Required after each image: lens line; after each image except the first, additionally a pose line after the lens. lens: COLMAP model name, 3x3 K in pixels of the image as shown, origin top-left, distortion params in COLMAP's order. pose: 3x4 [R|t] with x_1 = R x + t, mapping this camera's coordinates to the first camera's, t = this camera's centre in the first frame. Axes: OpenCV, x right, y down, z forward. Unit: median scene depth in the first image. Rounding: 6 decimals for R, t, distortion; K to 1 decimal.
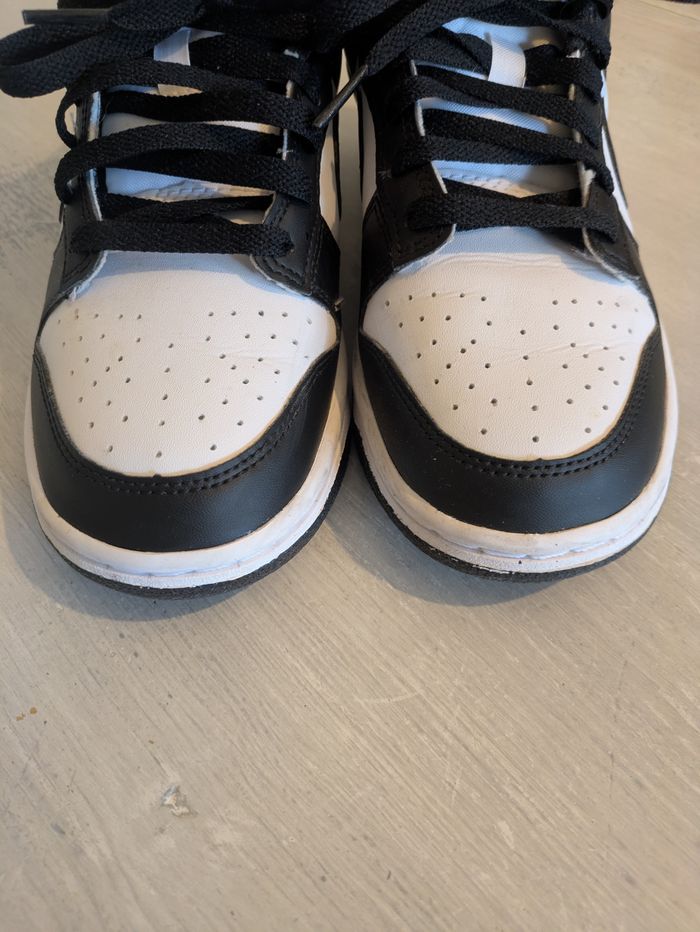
lens RADIAL K [[721.6, 0, 363.8], [0, 721.6, 435.8], [0, 0, 1]] dist [0.003157, -0.031515]
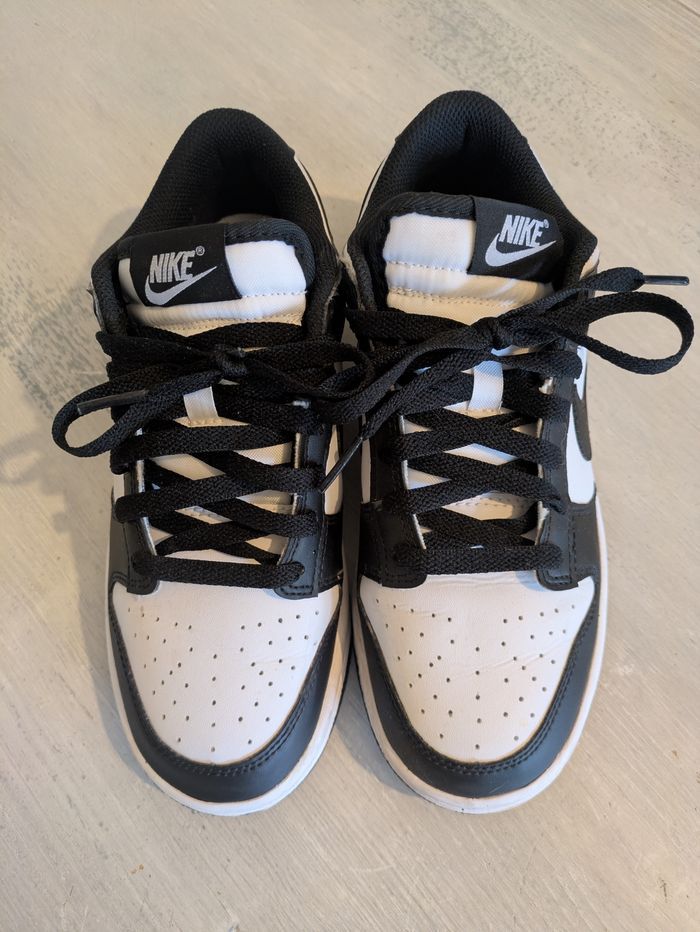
lens RADIAL K [[720.5, 0, 350.0], [0, 720.5, 466.0], [0, 0, 1]] dist [-0.004076, -0.001217]
pose [[0.998612, 0.017908, -0.049534, 0.047939], [-0.001124, 0.947457, 0.319881, -0.911385], [0.052660, -0.319381, 0.946162, -0.158258]]
